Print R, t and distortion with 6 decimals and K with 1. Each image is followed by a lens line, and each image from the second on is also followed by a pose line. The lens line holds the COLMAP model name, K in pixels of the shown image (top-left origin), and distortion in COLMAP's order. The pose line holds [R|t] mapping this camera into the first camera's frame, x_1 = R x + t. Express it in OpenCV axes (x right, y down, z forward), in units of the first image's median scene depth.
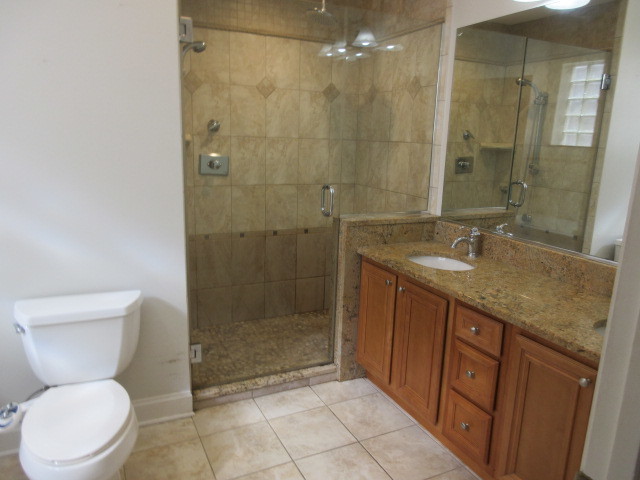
lens RADIAL K [[474.8, 0, 319.9], [0, 474.8, 240.1], [0, 0, 1]] dist [0.002882, -0.001672]
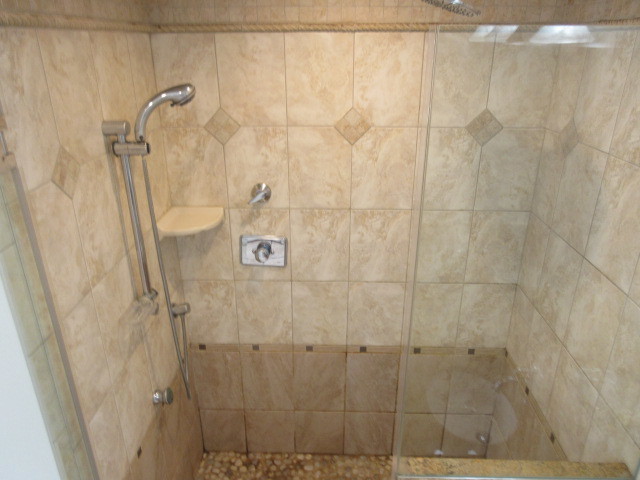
lens RADIAL K [[474.8, 0, 318.3], [0, 474.8, 242.3], [0, 0, 1]] dist [0.002882, -0.001672]
pose [[0.889890, 0.149183, -0.431093, 0.112189], [-0.070224, 0.978550, 0.193672, -0.293897], [0.450738, -0.142074, 0.881278, 0.471108]]
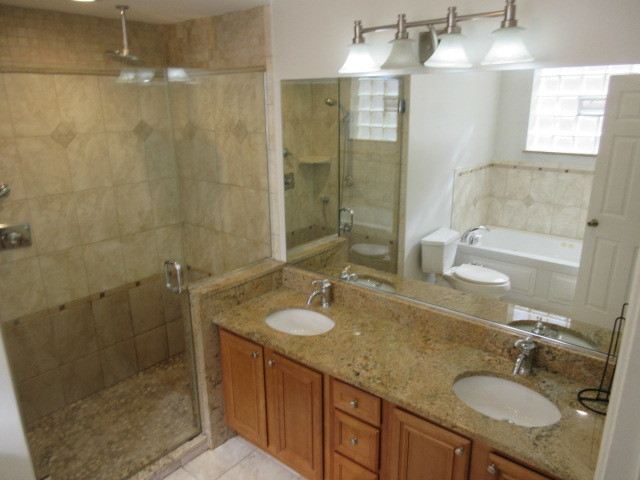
lens RADIAL K [[474.8, 0, 319.8], [0, 474.8, 240.3], [0, 0, 1]] dist [0.002882, -0.001672]
pose [[0.909127, -0.159225, 0.384883, -0.054607], [0.127603, 0.986087, 0.106533, -0.169739], [-0.396491, -0.047740, 0.916796, 0.040265]]
